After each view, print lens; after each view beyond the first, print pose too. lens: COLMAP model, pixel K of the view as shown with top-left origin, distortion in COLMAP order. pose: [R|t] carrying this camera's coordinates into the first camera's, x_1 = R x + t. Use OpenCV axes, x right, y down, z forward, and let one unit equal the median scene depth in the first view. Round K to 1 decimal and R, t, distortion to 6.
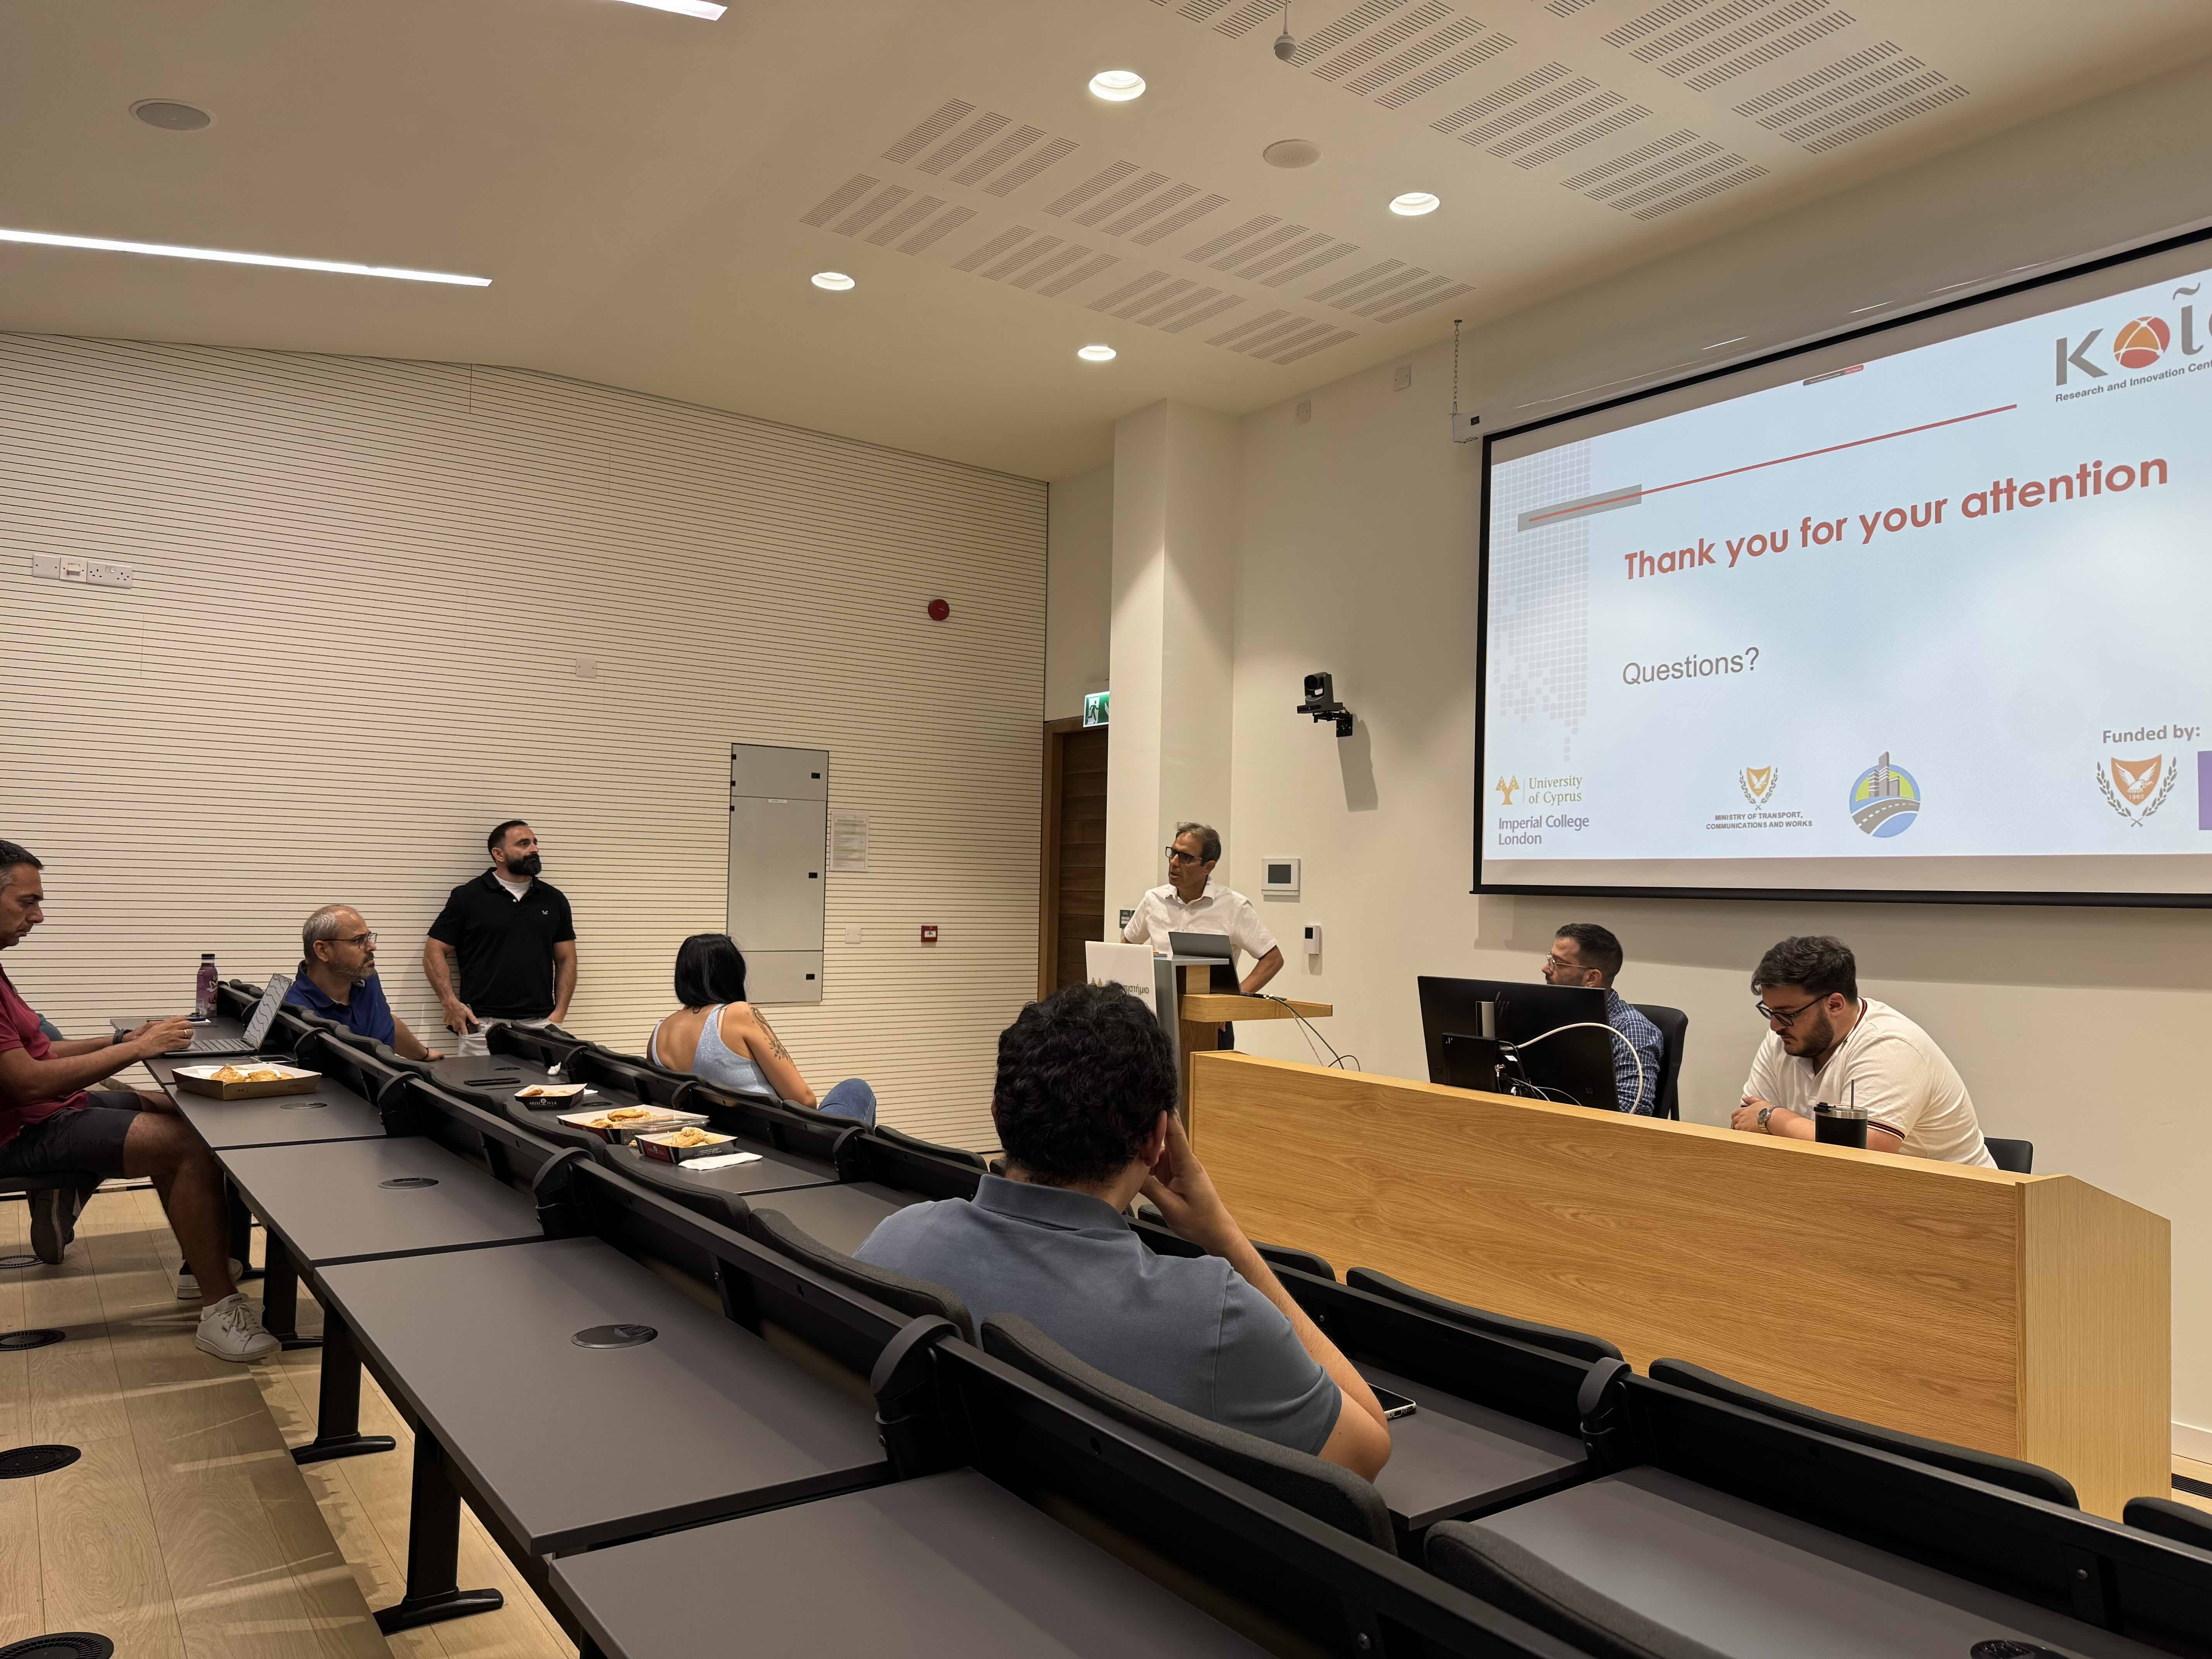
lens RADIAL K [[1525.8, 0, 1112.7], [0, 1525.8, 840.4], [0, 0, 1]] dist [0.154110, -0.290344]
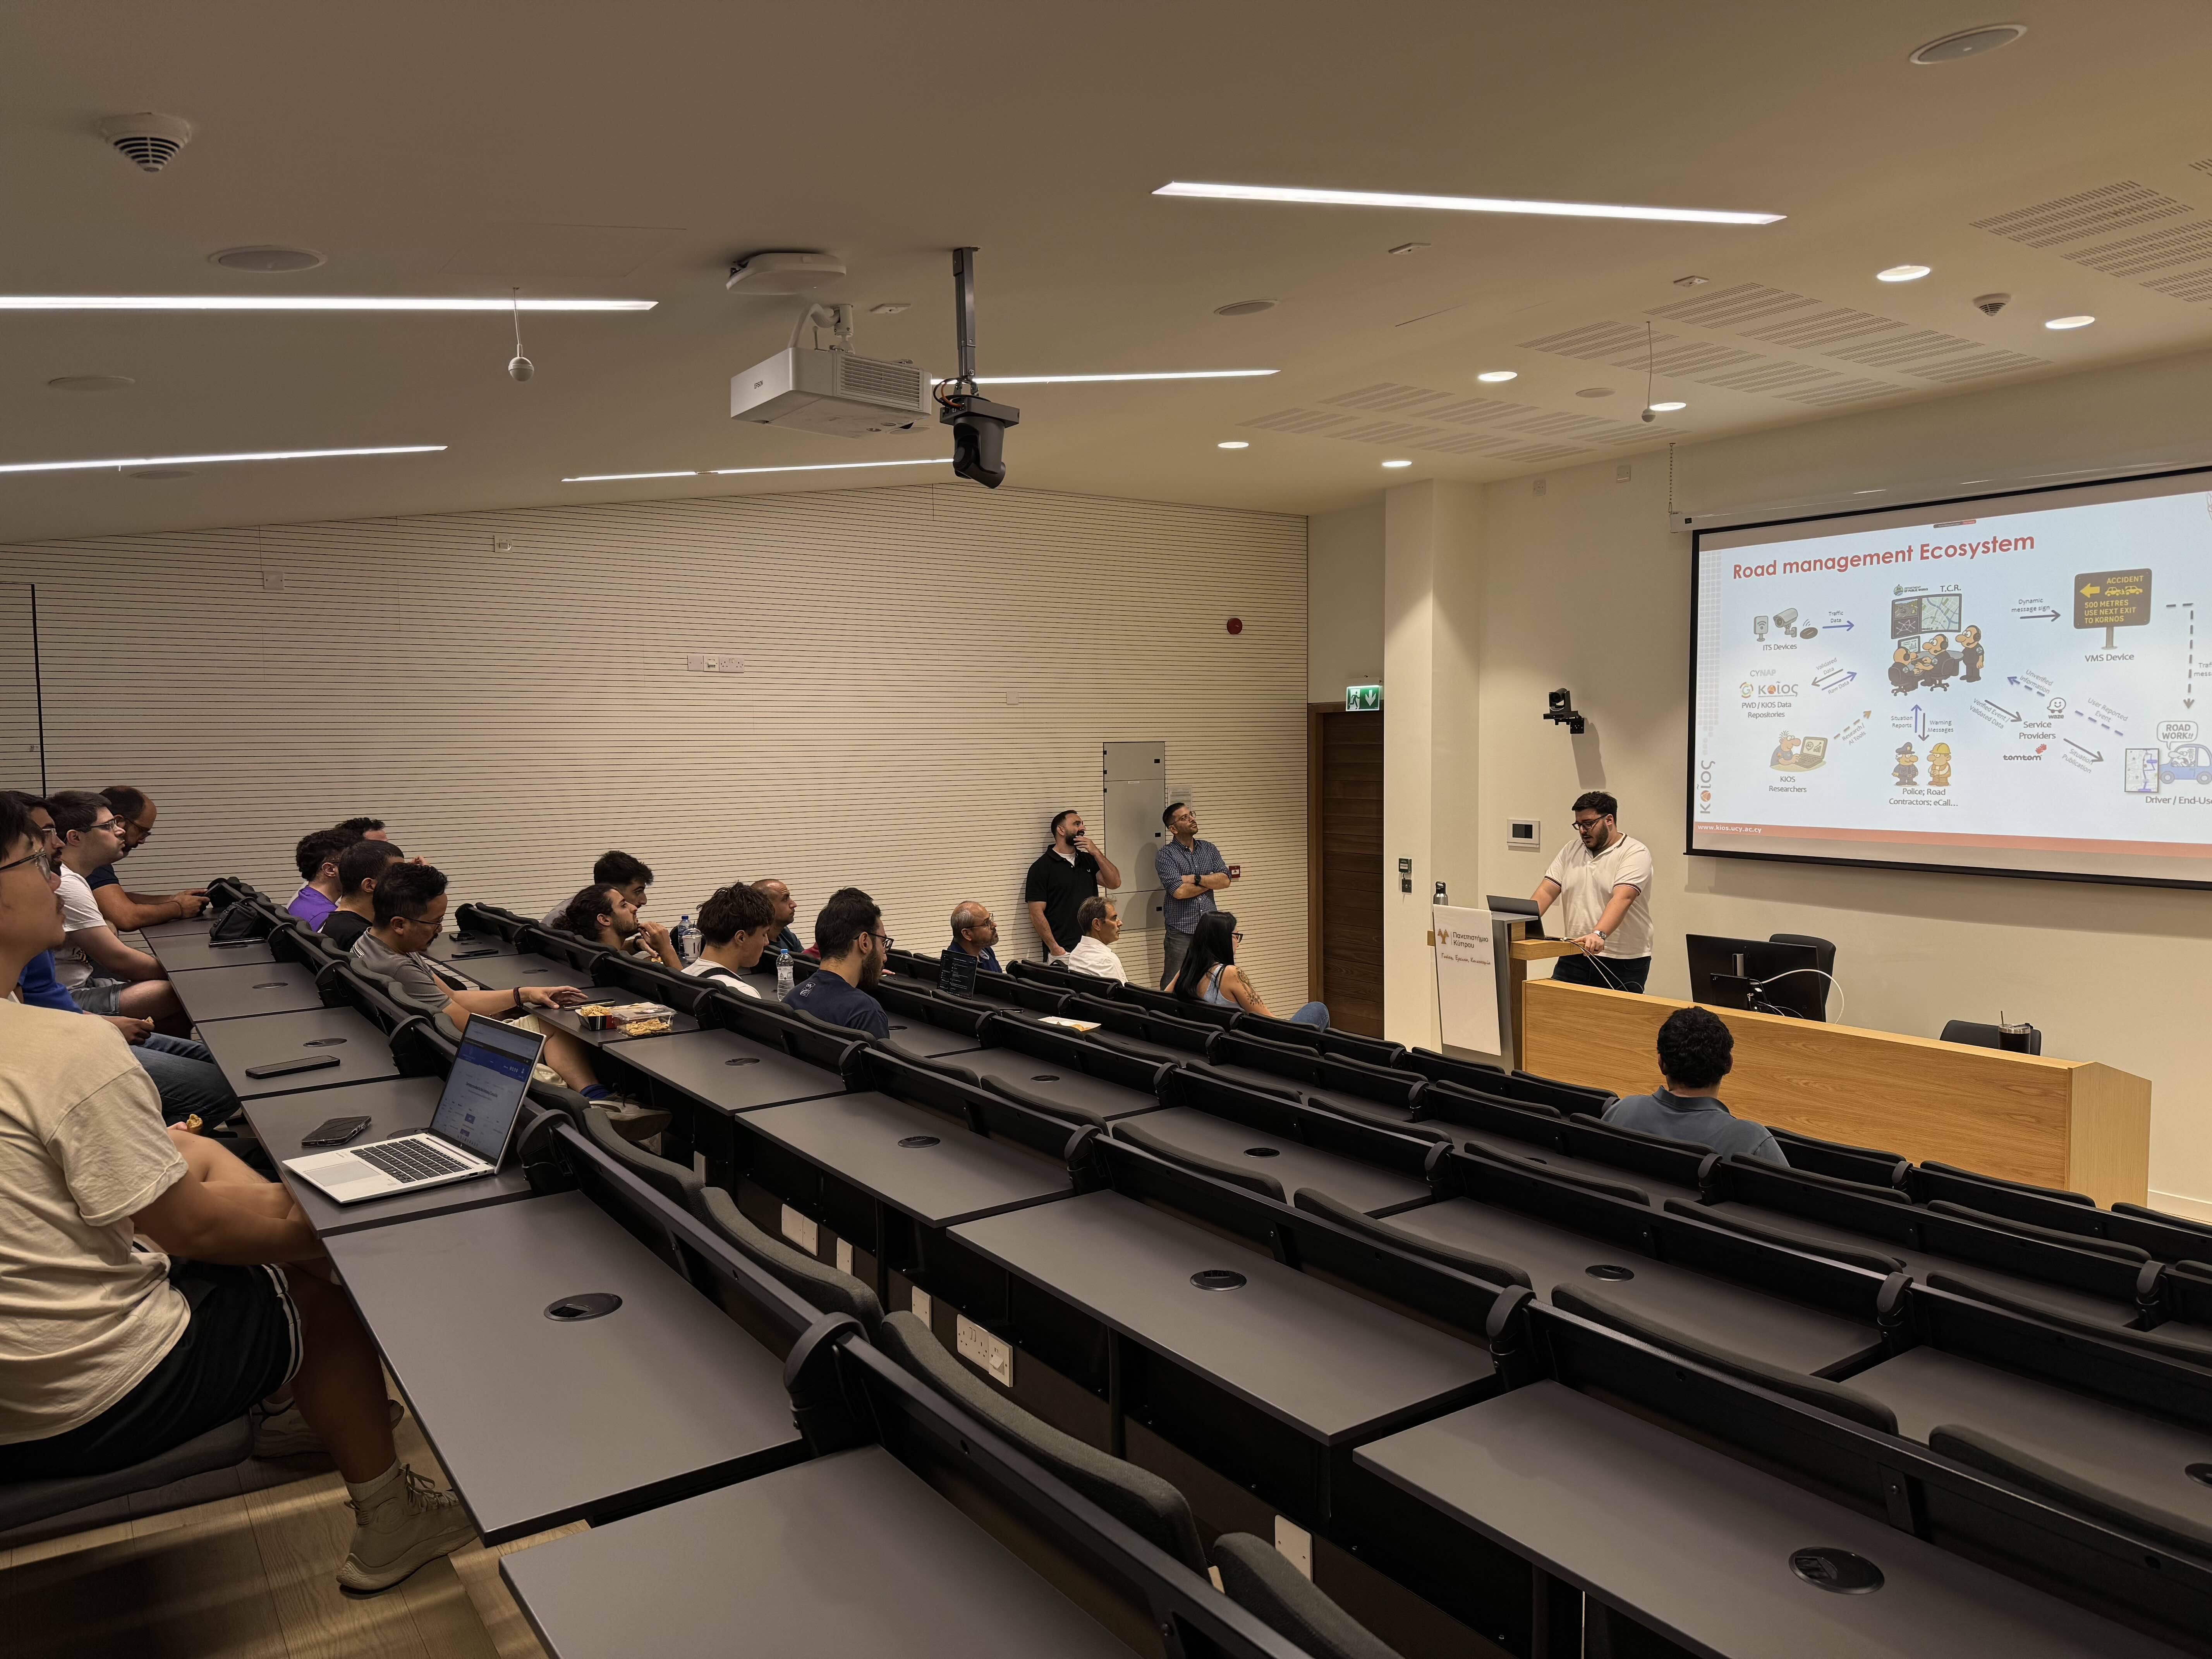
lens RADIAL K [[1525.8, 0, 1112.7], [0, 1525.8, 840.4], [0, 0, 1]] dist [0.154110, -0.290344]
pose [[0.999305, -0.032735, -0.017855, -0.305349], [0.034427, 0.993922, 0.104564, -0.165560], [0.014323, -0.105106, 0.994358, -0.494431]]
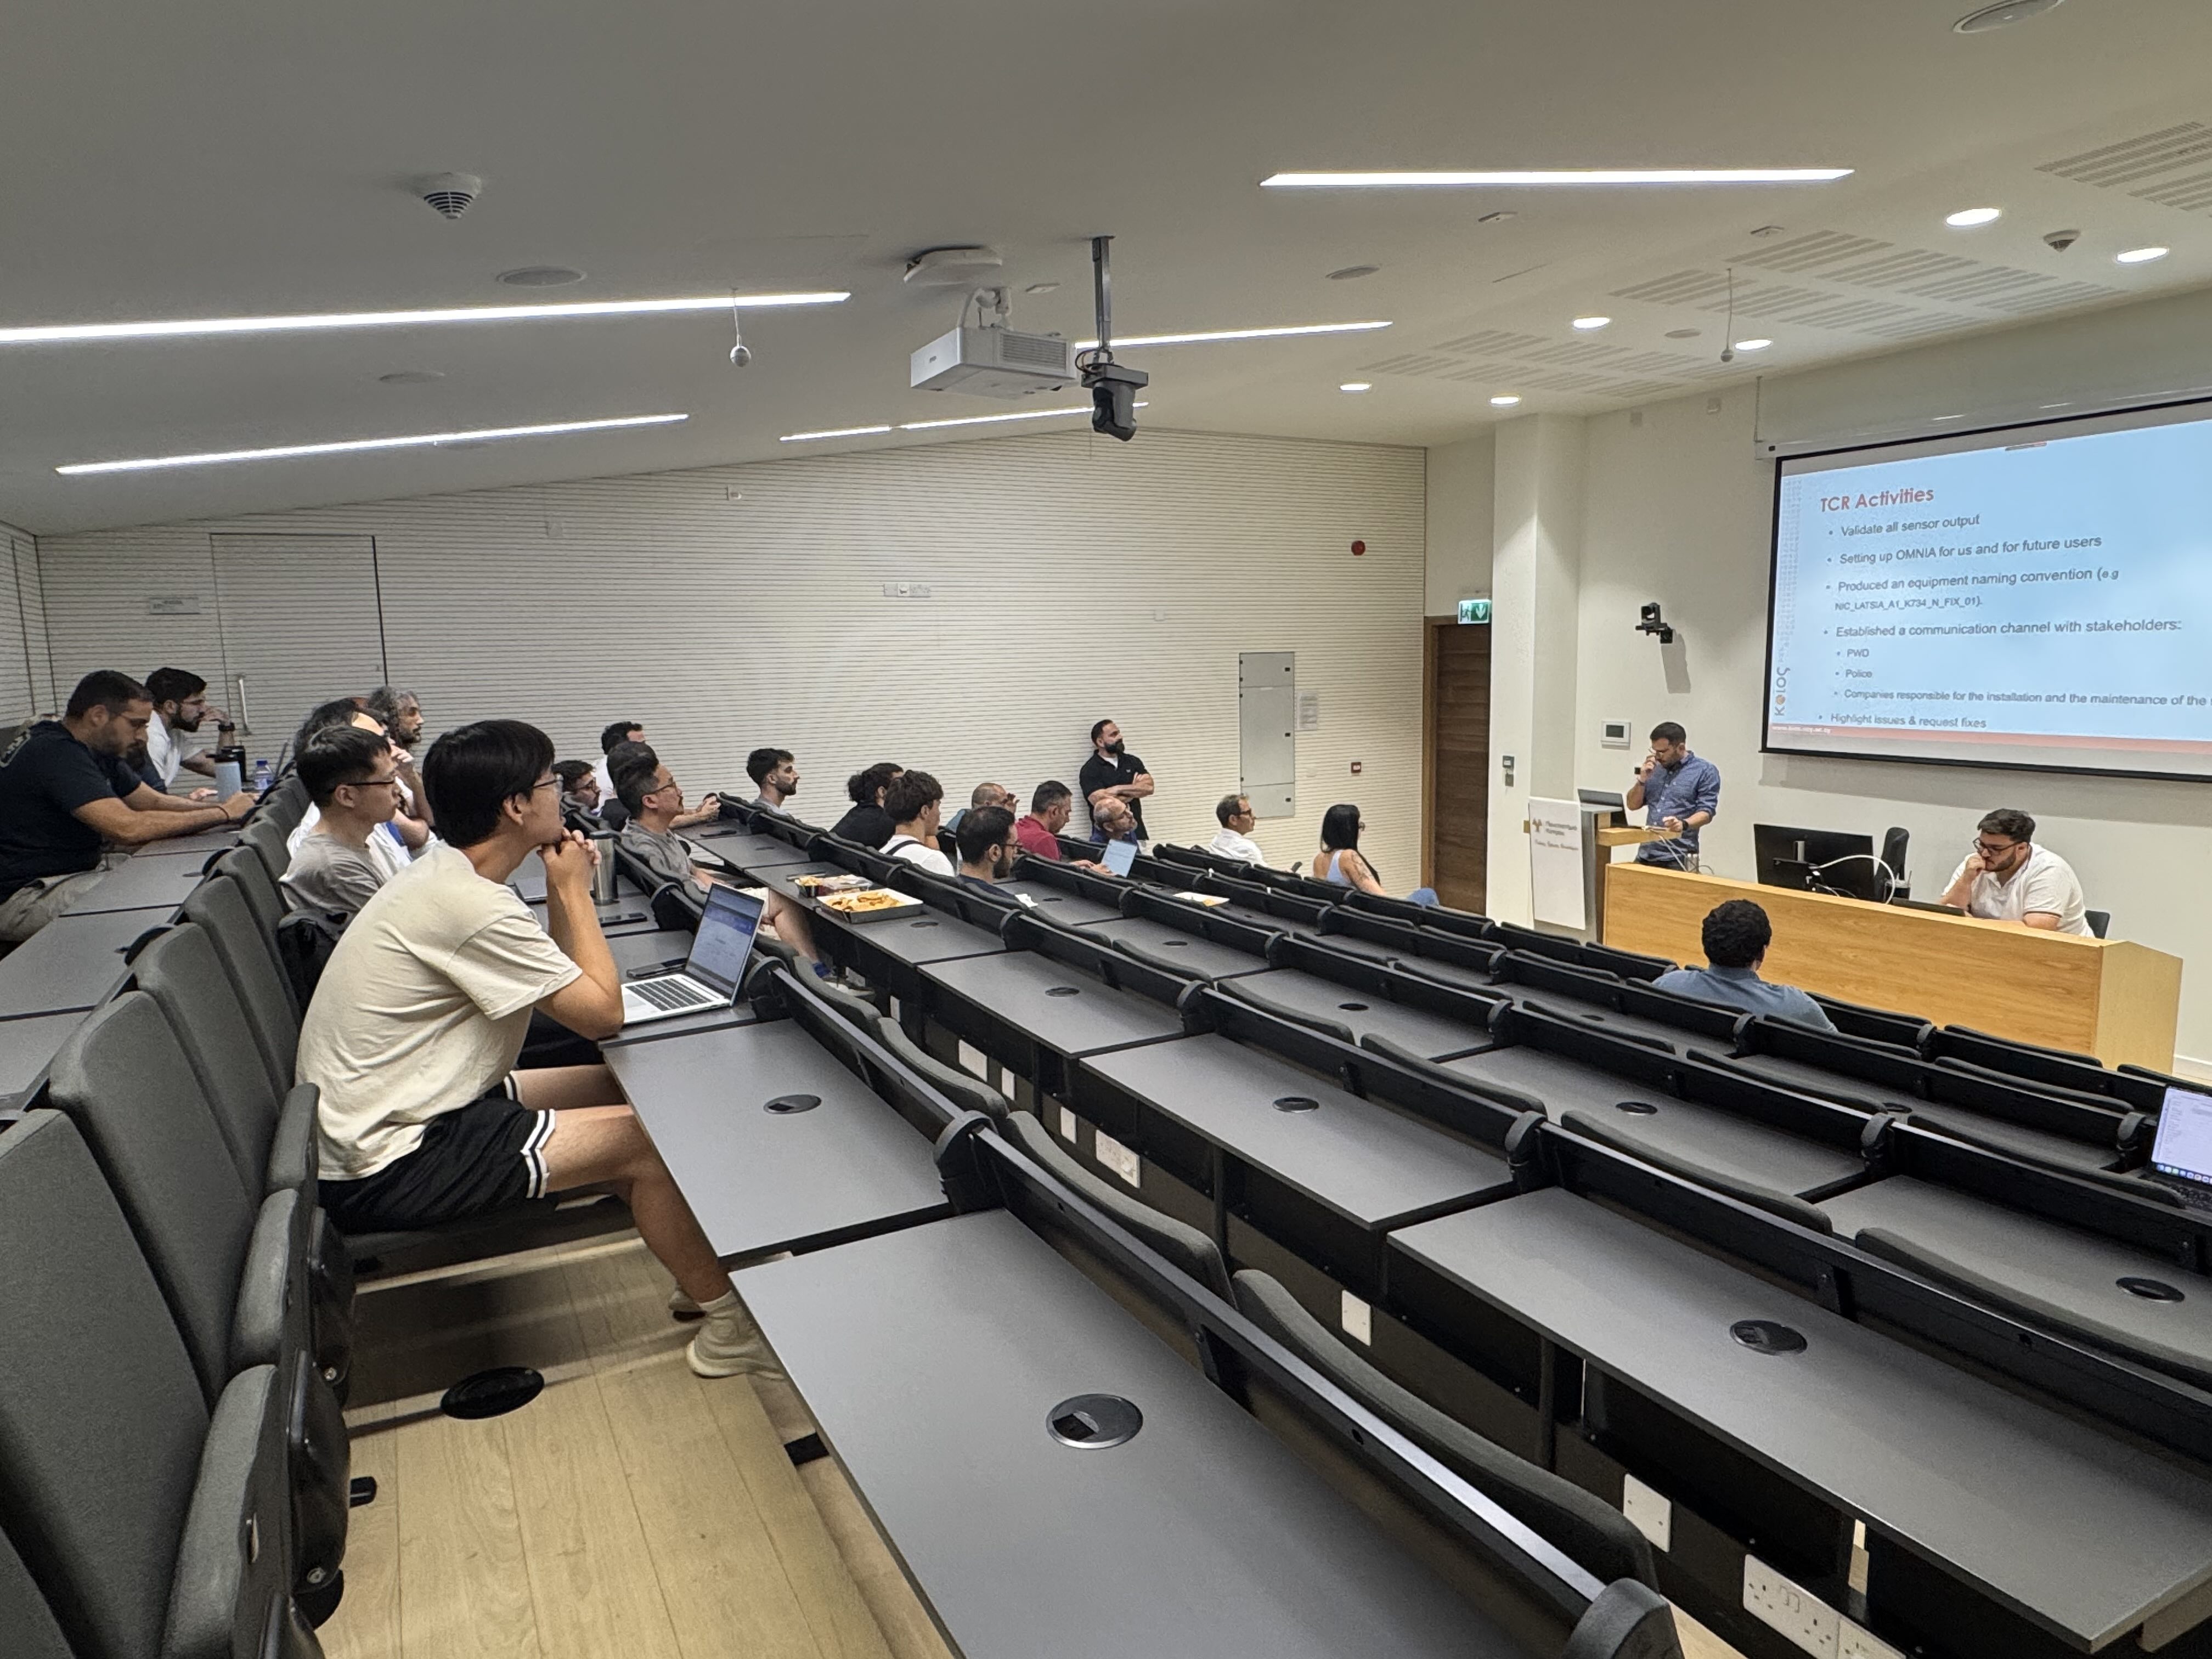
lens RADIAL K [[1349.8, 0, 1112.7], [0, 1349.8, 837.9], [0, 0, 1]] dist [0.000276, 0.000652]
pose [[0.991485, -0.024389, -0.127916, -0.287095], [0.046575, 0.983743, 0.173438, -0.171015], [0.121606, -0.177919, 0.976502, -0.523734]]
